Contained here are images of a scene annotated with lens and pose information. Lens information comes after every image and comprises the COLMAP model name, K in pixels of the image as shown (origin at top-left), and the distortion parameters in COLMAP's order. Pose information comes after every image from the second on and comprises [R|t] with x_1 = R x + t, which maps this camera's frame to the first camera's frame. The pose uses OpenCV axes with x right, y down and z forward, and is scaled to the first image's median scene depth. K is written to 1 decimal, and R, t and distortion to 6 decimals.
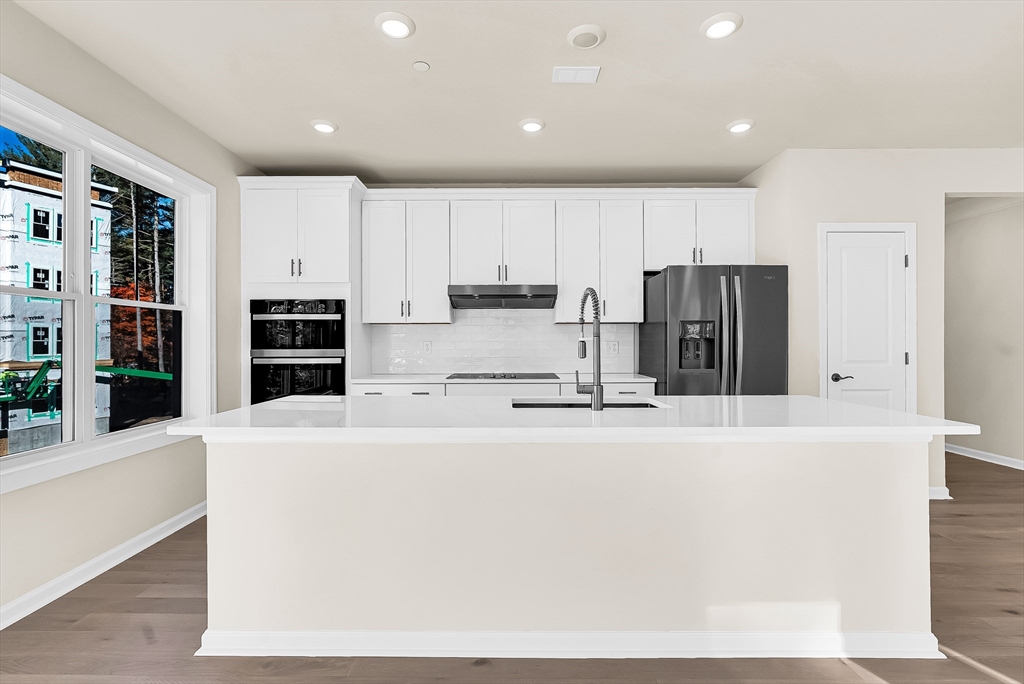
lens RADIAL K [[476.5, 0, 513.3], [0, 476.5, 342.7], [0, 0, 1]] dist [-0.009777, 0.000769]
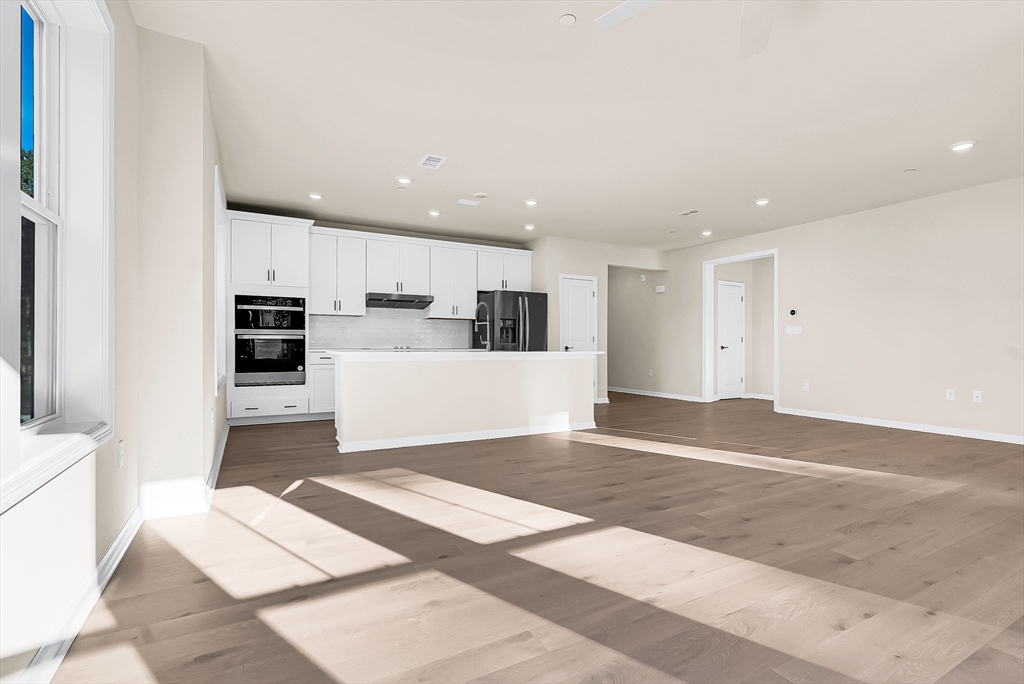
lens RADIAL K [[476.5, 0, 508.2], [0, 476.5, 344.0], [0, 0, 1]] dist [-0.009777, 0.000769]
pose [[0.885119, 0.008267, 0.465292, -0.487789], [-0.007331, 0.999966, -0.003821, 0.060438], [-0.465308, -0.000029, 0.885149, -0.688669]]
